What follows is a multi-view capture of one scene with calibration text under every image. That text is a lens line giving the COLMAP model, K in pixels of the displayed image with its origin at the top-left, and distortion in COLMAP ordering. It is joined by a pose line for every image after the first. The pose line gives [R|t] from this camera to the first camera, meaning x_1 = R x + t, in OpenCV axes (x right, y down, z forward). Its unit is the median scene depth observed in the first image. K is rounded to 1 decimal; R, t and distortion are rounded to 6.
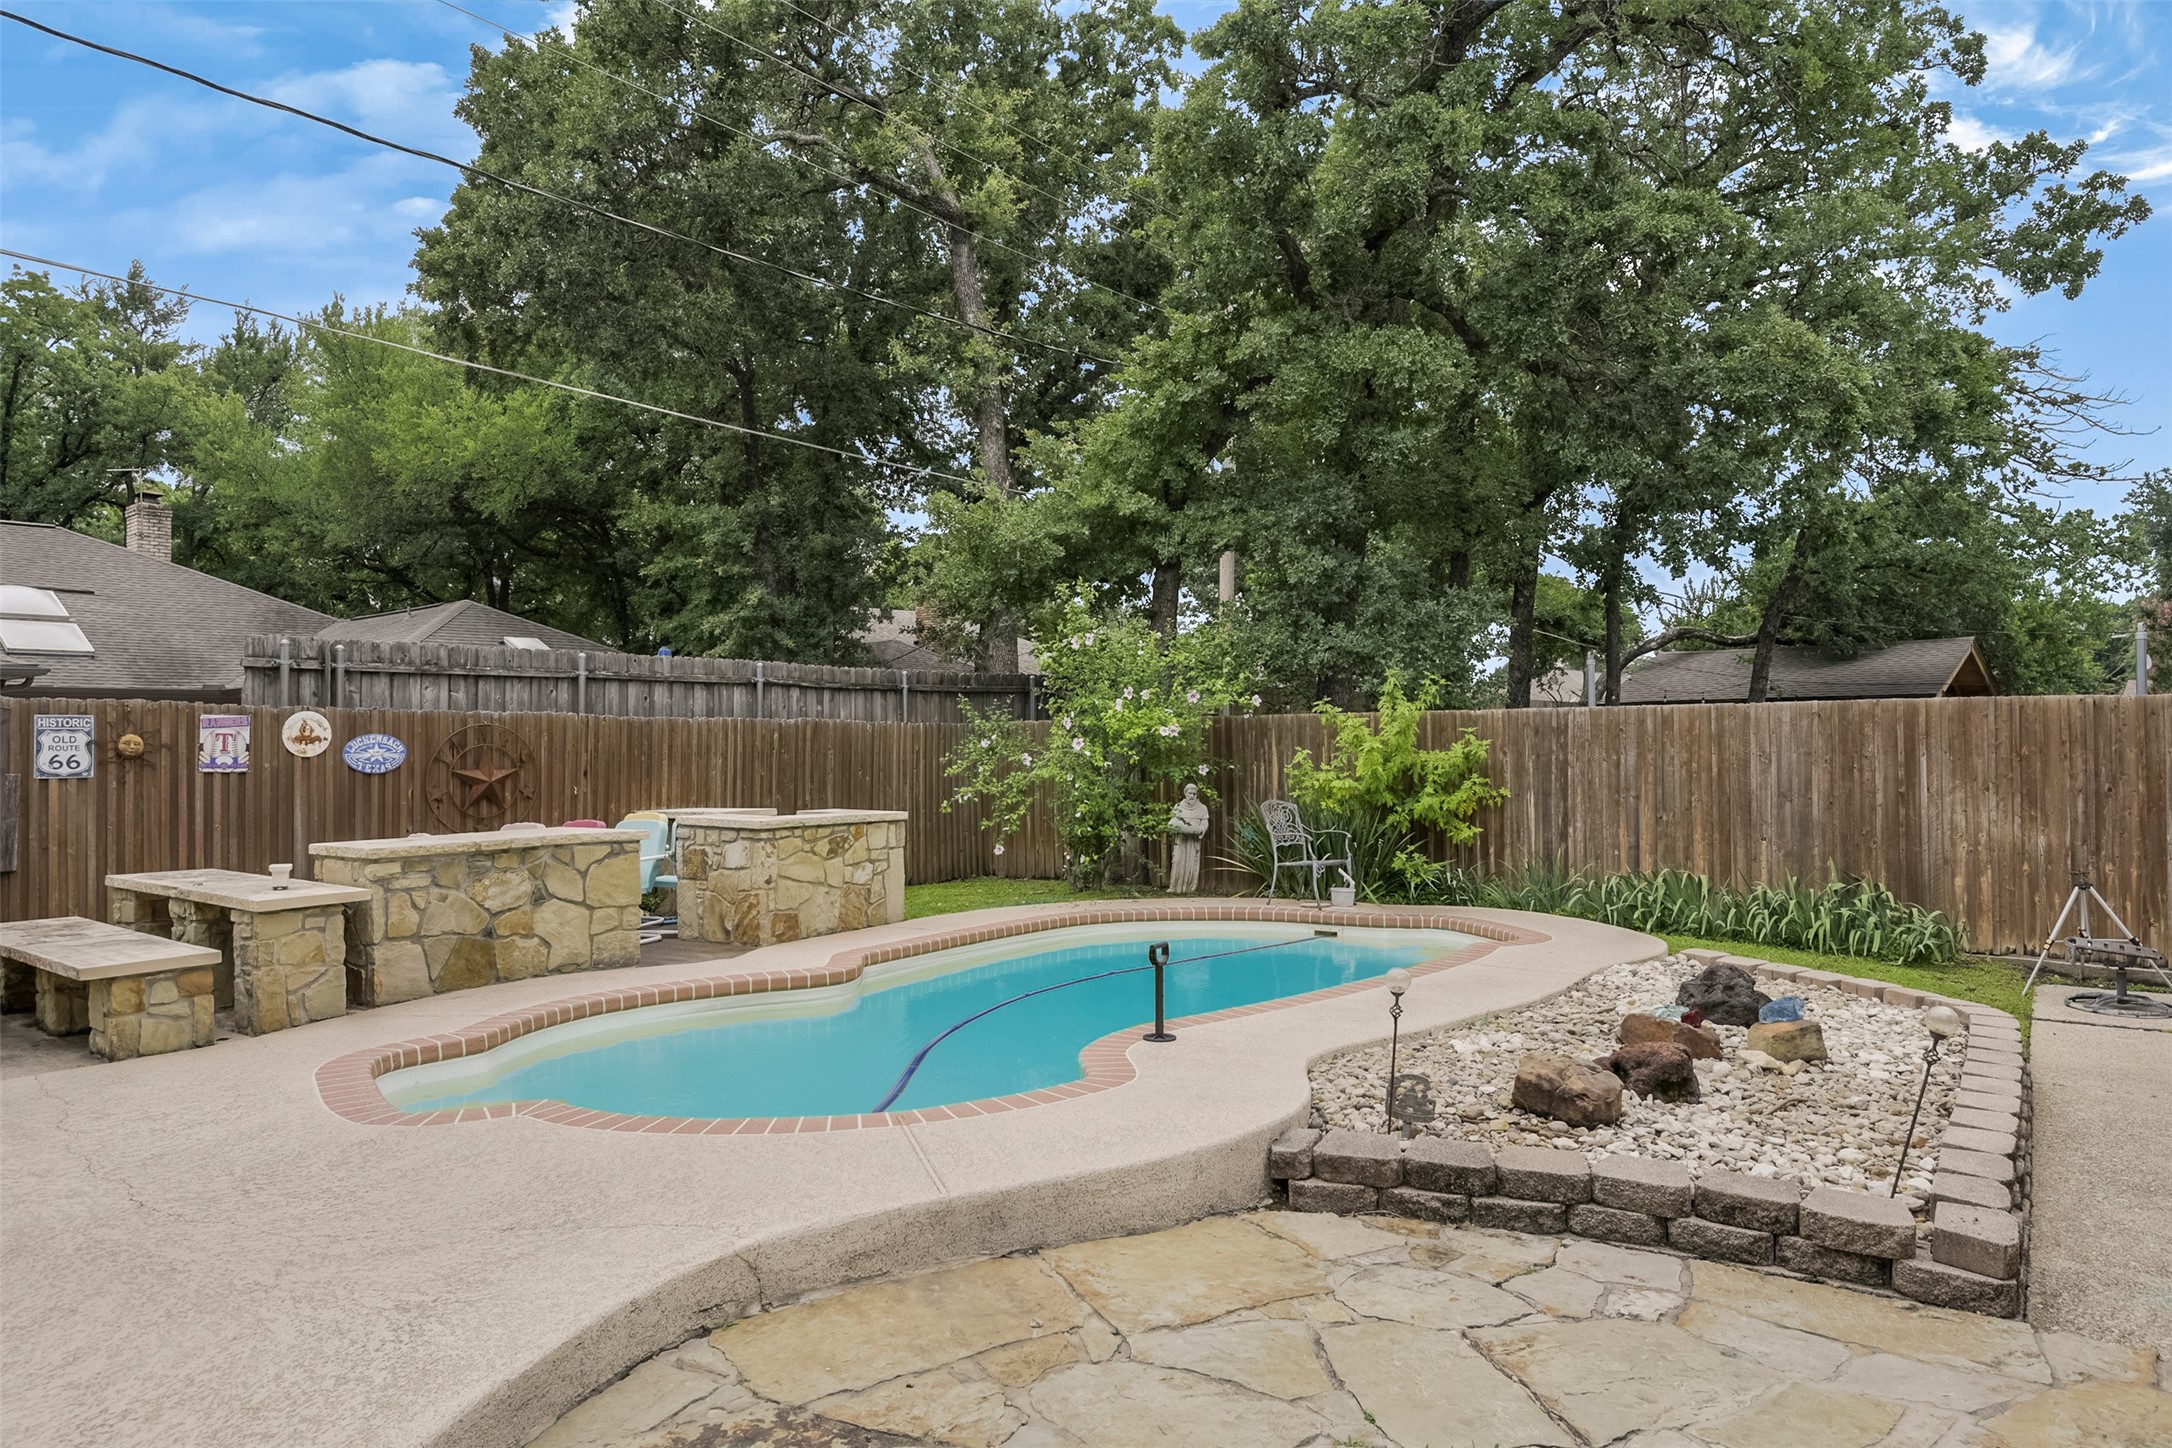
lens RADIAL K [[1335.0, 0, 1080.3], [0, 1335.0, 723.2], [0, 0, 1]] dist [0.003810, 0.008681]
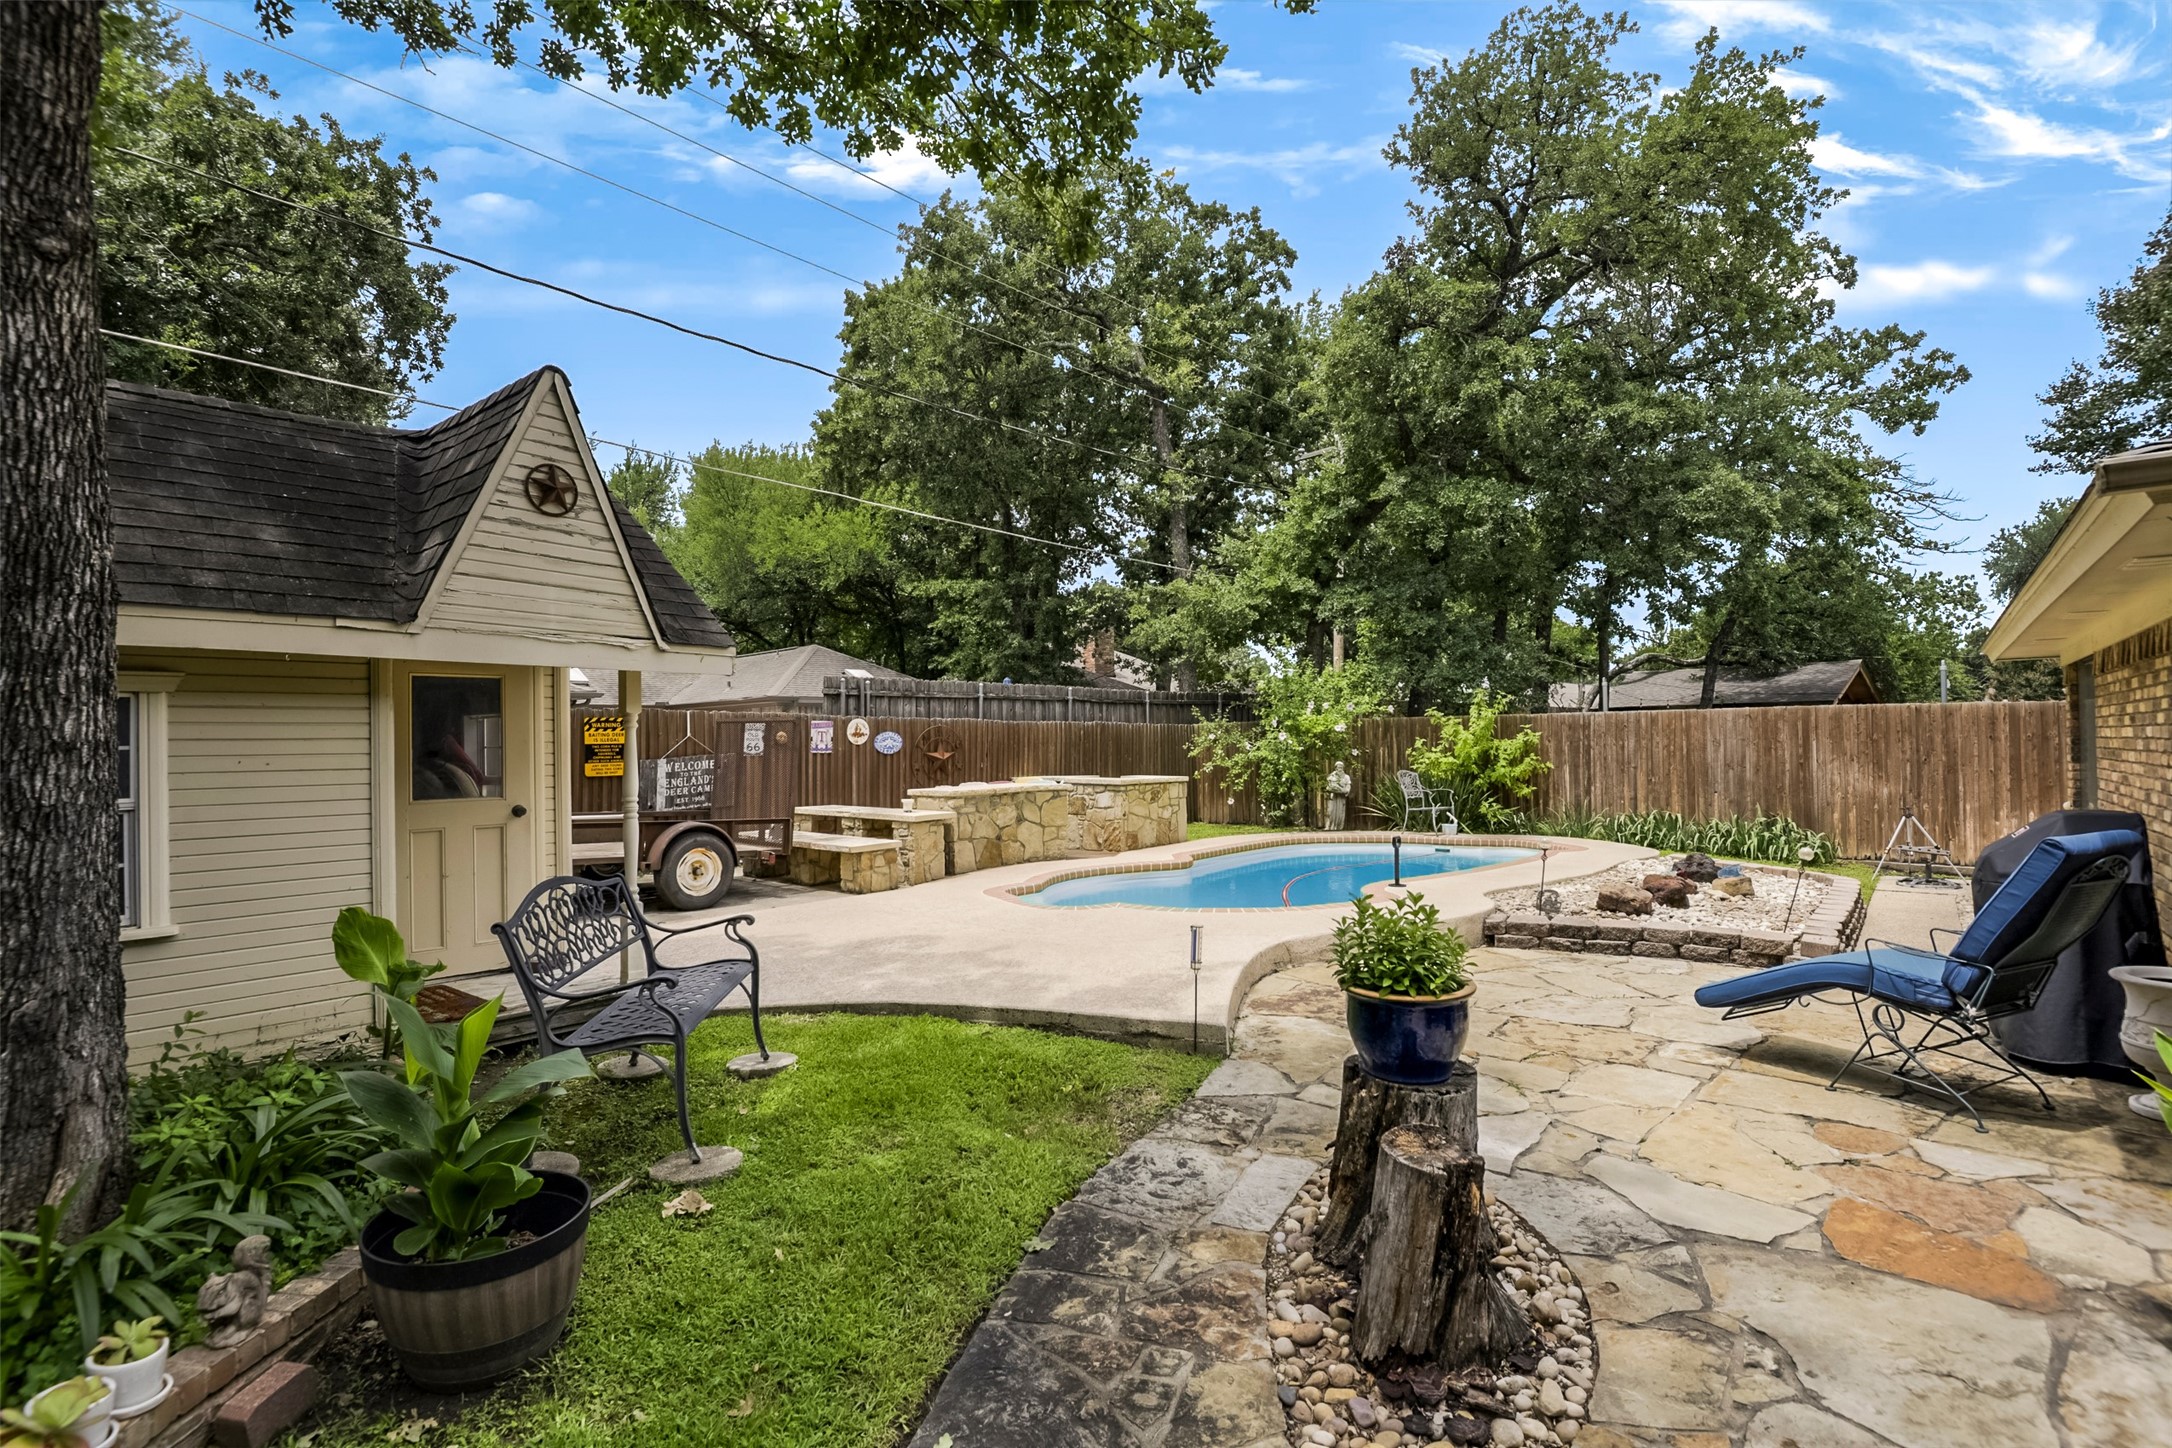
lens RADIAL K [[1031.0, 0, 1080.2], [0, 1031.0, 721.9], [0, 0, 1]] dist [-0.017379, -0.004264]
pose [[0.997110, -0.005098, -0.075806, -0.148081], [0.004845, 0.999982, -0.003526, 0.001296], [0.075823, 0.003148, 0.997116, -0.269521]]
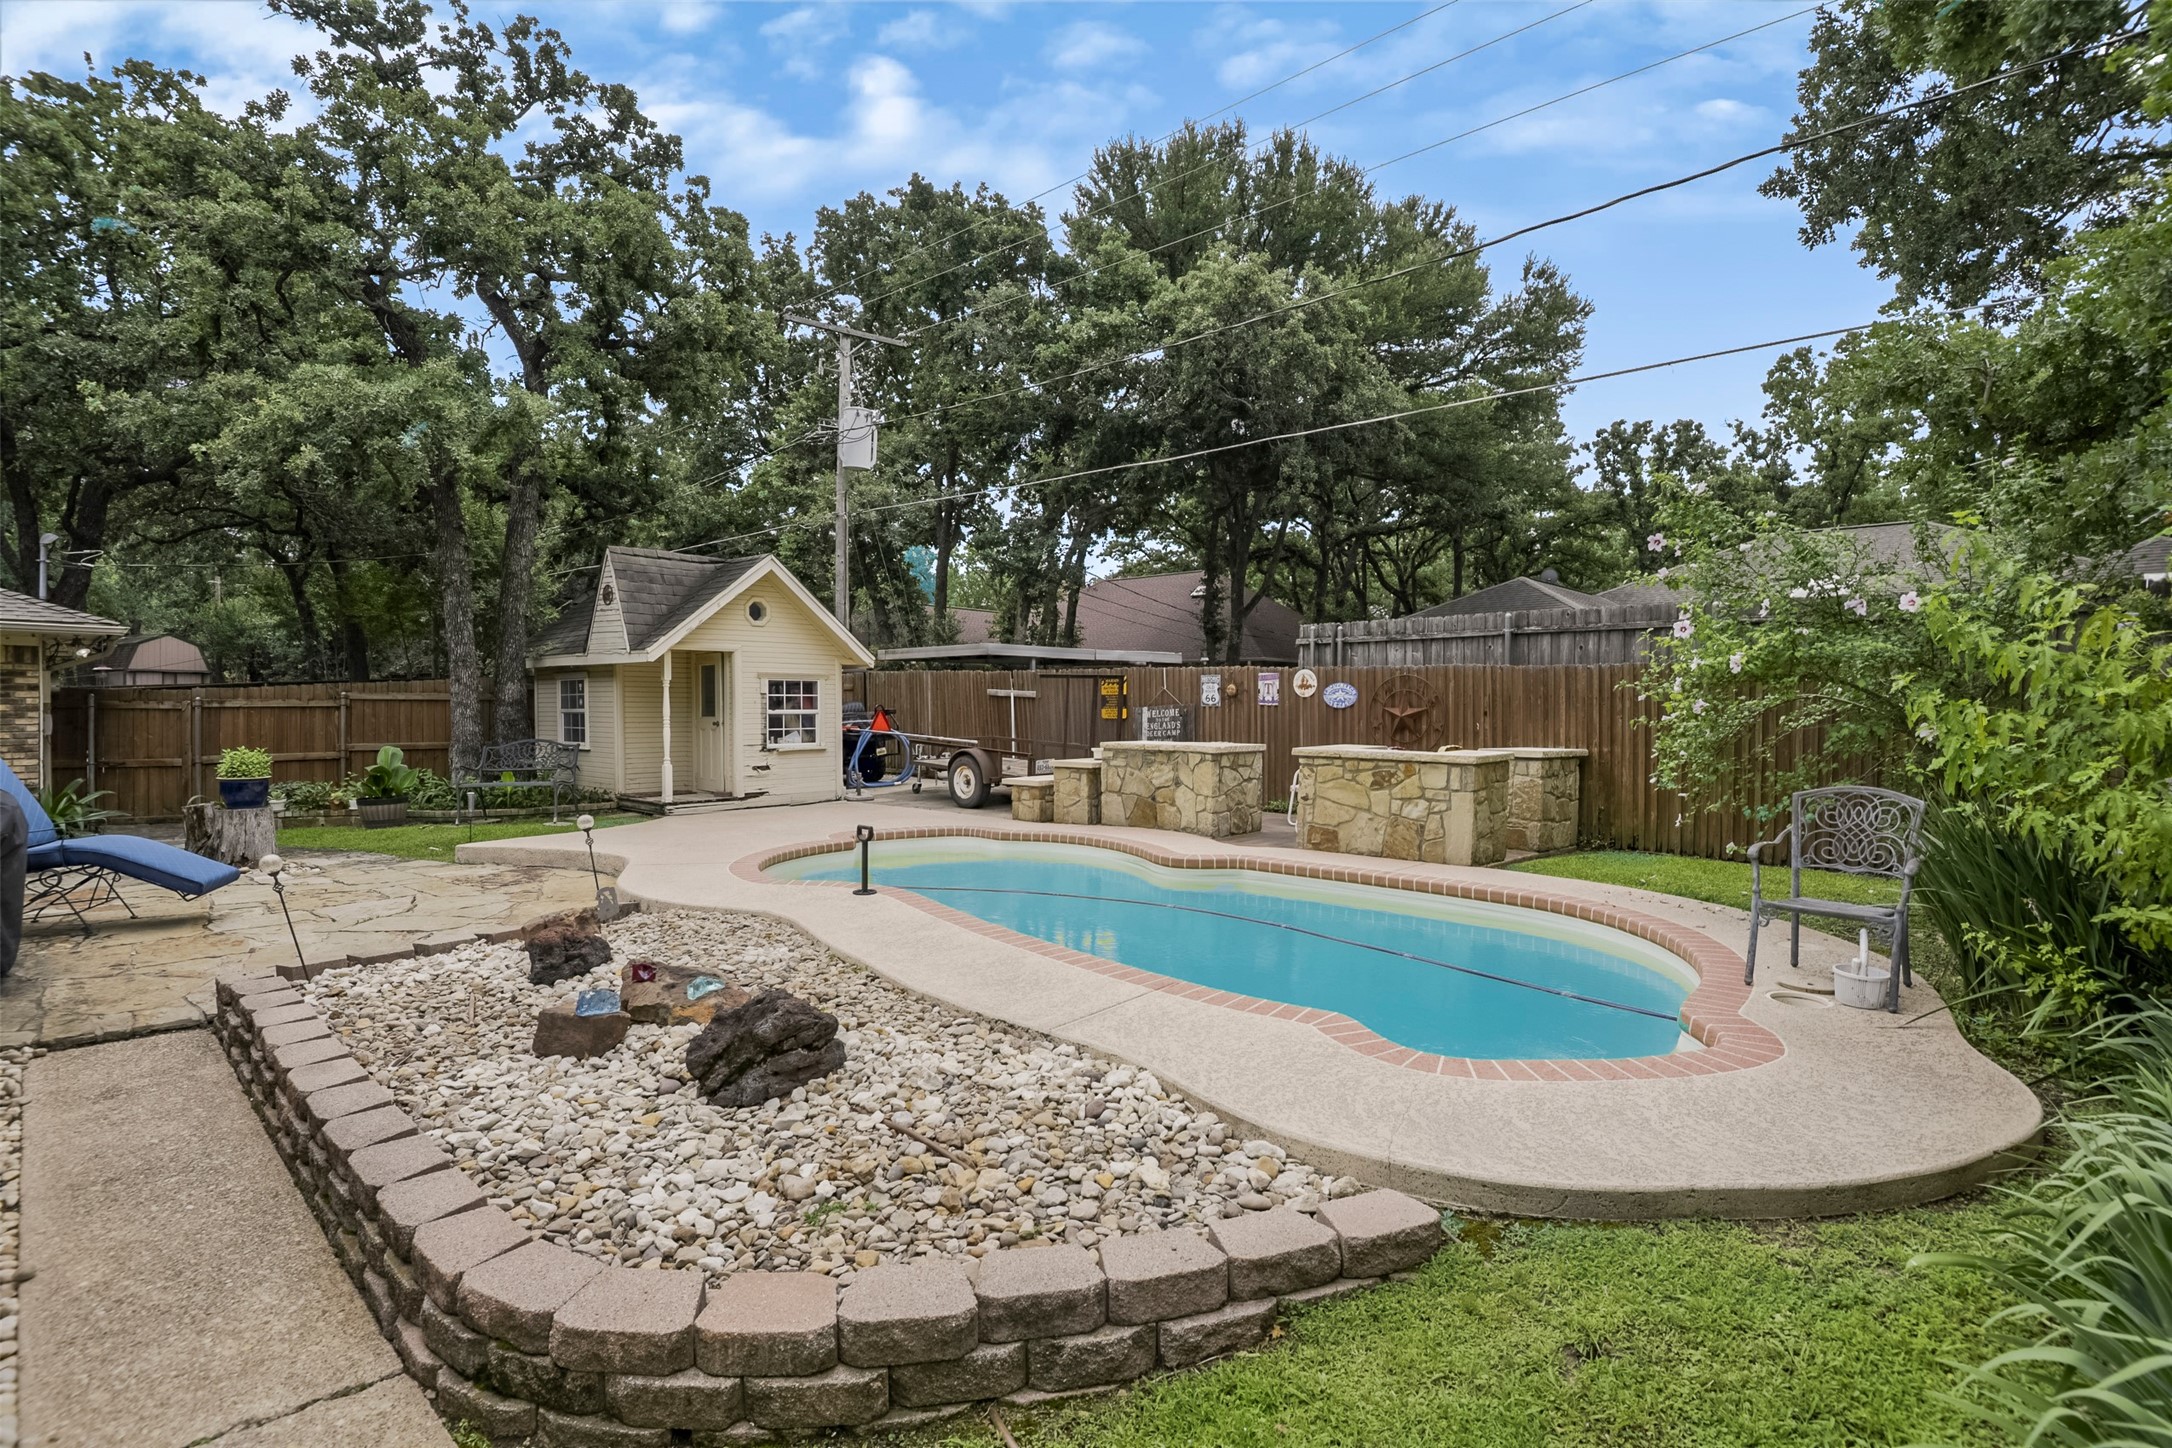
lens RADIAL K [[1031.0, 0, 1086.3], [0, 1031.0, 713.0], [0, 0, 1]] dist [-0.017379, -0.004264]
pose [[-0.121820, 0.021745, -0.992314, 0.591131], [0.015663, 0.999678, 0.019983, 0.012176], [0.992429, -0.013109, -0.122121, 0.717047]]
